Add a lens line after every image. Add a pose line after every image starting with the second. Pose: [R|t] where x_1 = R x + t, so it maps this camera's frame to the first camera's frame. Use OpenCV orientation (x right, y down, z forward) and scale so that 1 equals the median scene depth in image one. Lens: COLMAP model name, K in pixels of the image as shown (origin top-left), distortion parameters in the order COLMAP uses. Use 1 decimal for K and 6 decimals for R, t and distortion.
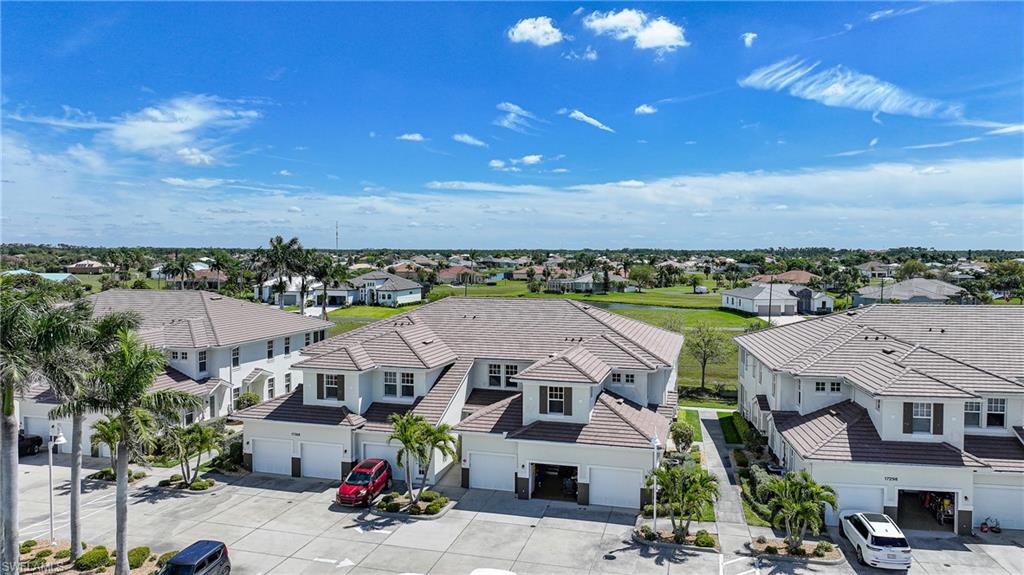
lens RADIAL K [[713.7, 0, 510.5], [0, 713.7, 271.5], [0, 0, 1]] dist [0.004558, 0.005678]
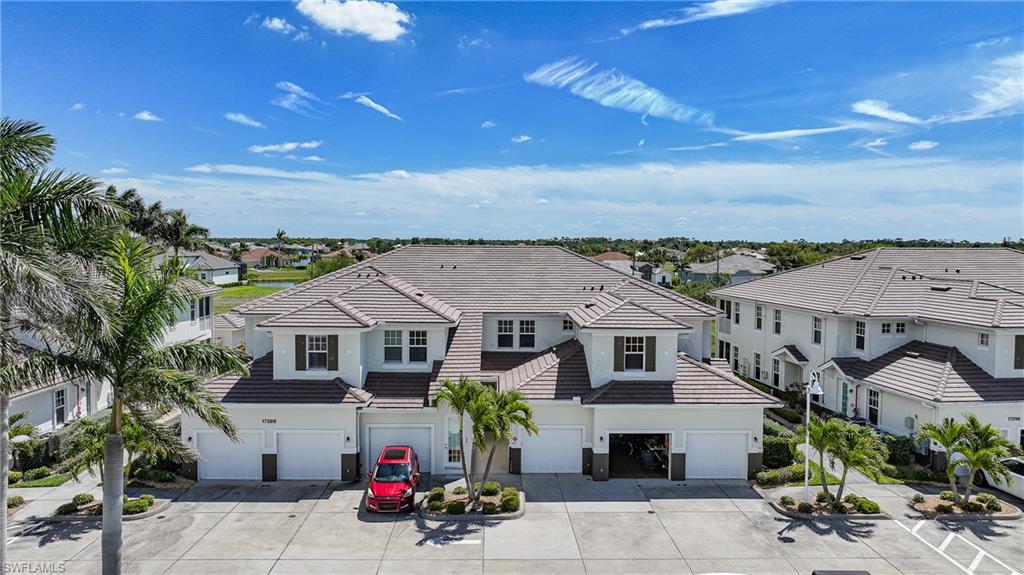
lens RADIAL K [[721.7, 0, 516.0], [0, 721.7, 287.1], [0, 0, 1]] dist [0.007558, 0.006224]
pose [[0.955997, -0.013803, 0.293052, -0.301118], [0.003761, 0.999387, 0.034803, 0.079857], [-0.293353, -0.032169, 0.955463, 0.281150]]
